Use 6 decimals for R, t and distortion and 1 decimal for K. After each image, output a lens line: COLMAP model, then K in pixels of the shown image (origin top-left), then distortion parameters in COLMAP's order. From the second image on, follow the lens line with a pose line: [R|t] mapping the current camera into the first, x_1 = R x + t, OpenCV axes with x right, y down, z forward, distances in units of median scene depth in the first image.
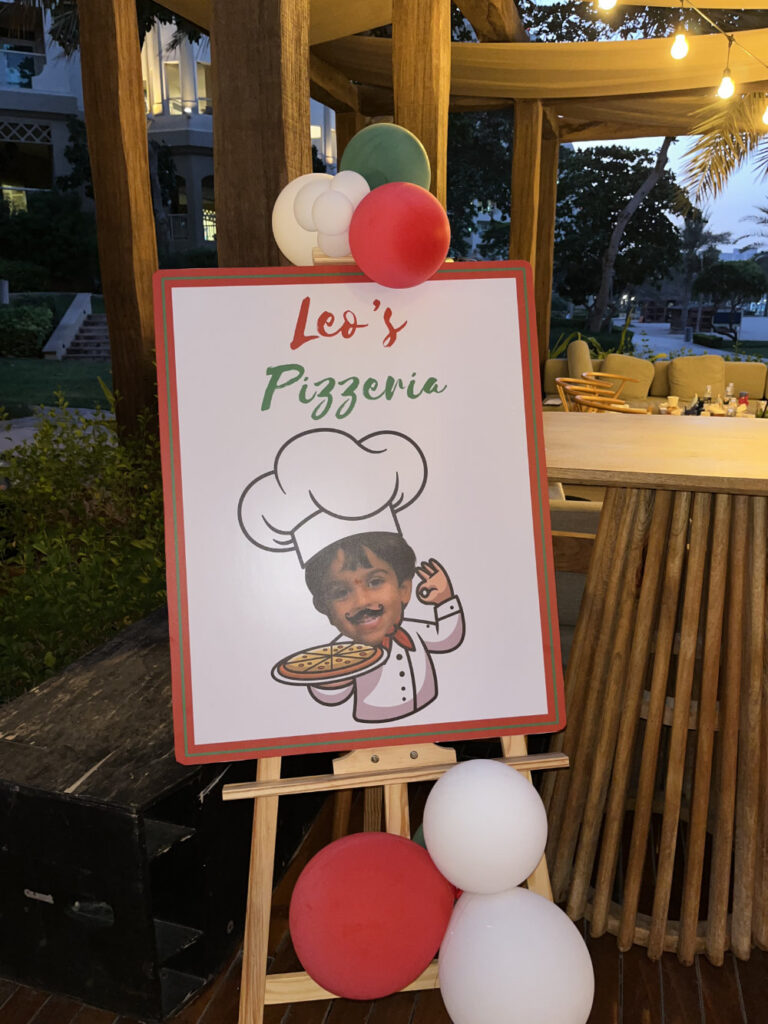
lens RADIAL K [[800.7, 0, 388.8], [0, 800.7, 525.7], [0, 0, 1]] dist [0.094133, -0.112043]
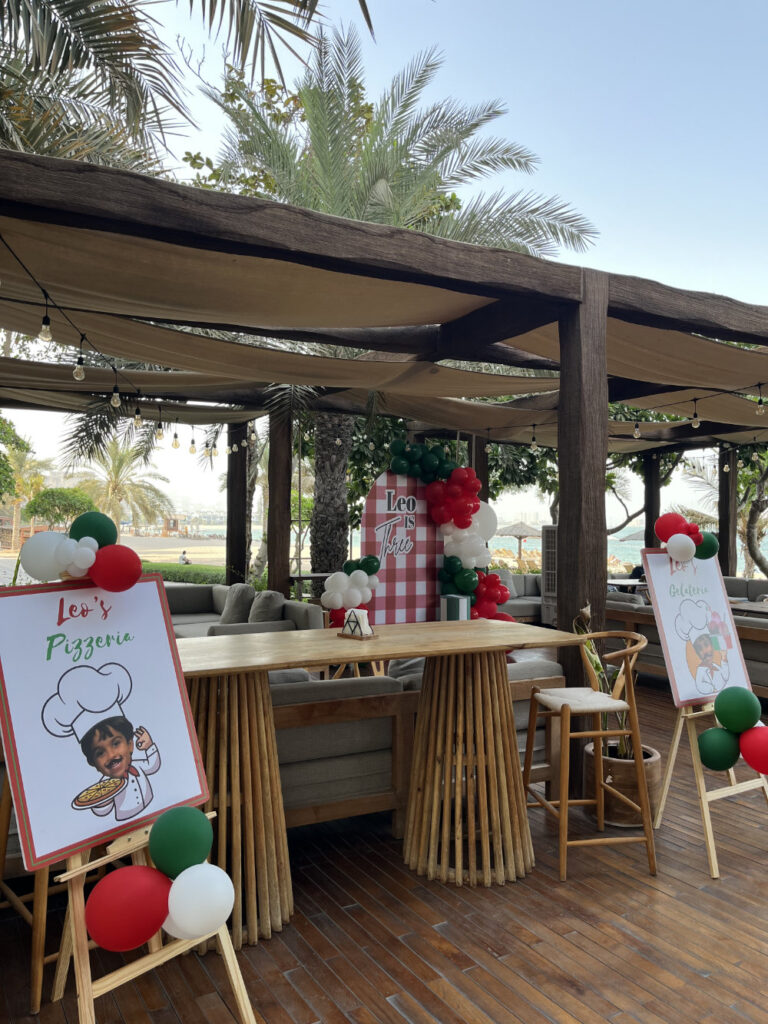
lens RADIAL K [[800.7, 0, 388.8], [0, 800.7, 525.7], [0, 0, 1]] dist [0.094133, -0.112043]
pose [[0.690968, 0.000773, 0.722884, -0.957251], [0.174495, 0.970250, -0.167828, 0.004807], [-0.701509, 0.242104, 0.670277, -0.860026]]
